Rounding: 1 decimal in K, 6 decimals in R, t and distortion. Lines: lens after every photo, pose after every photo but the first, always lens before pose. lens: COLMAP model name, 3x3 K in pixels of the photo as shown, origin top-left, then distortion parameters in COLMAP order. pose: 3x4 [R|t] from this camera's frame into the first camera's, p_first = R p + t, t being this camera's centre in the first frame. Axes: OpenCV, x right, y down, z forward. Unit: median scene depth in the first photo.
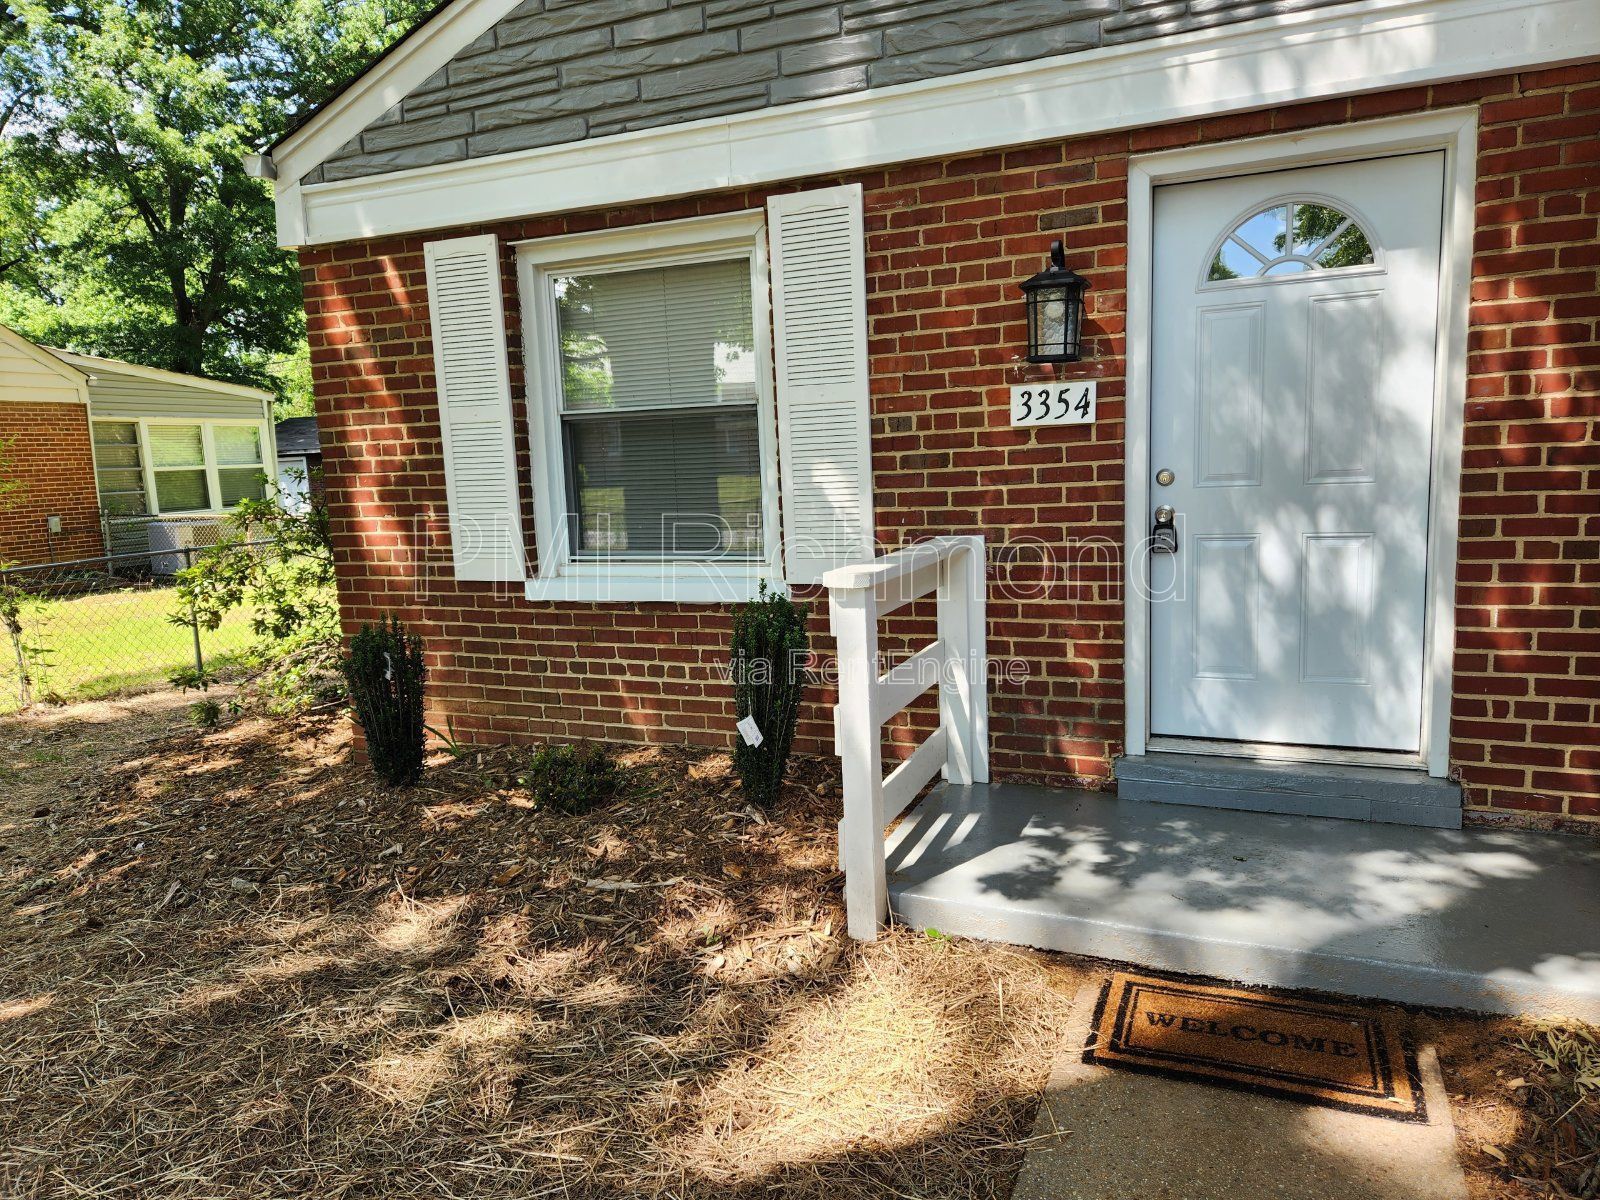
lens RADIAL K [[1076.3, 0, 799.5], [0, 1076.3, 599.9], [0, 0, 1]] dist [0.031544, -0.003547]
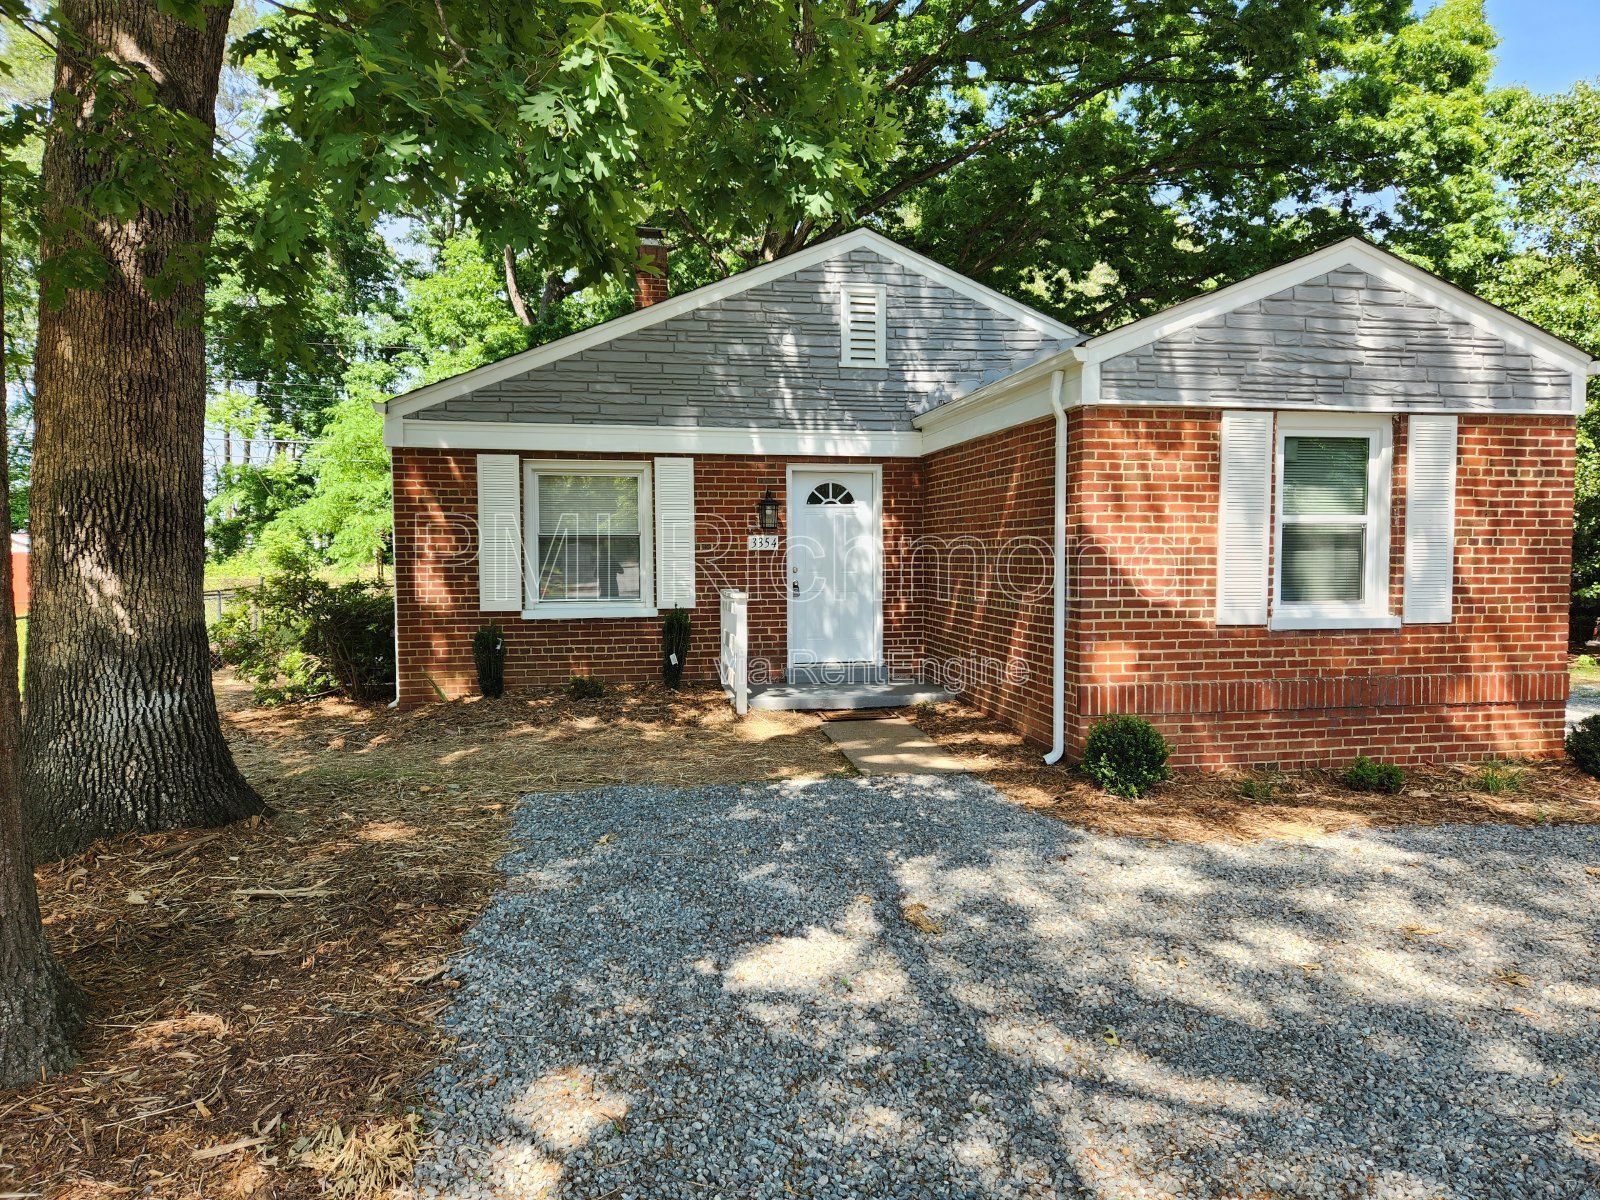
lens RADIAL K [[1176.0, 0, 800.4], [0, 1176.0, 600.6], [0, 0, 1]] dist [-0.002015, -0.000290]
pose [[0.834200, 0.020321, 0.551088, -1.331448], [0.045171, 0.993445, -0.105010, 0.287417], [-0.549609, 0.112493, 0.827813, -1.536341]]
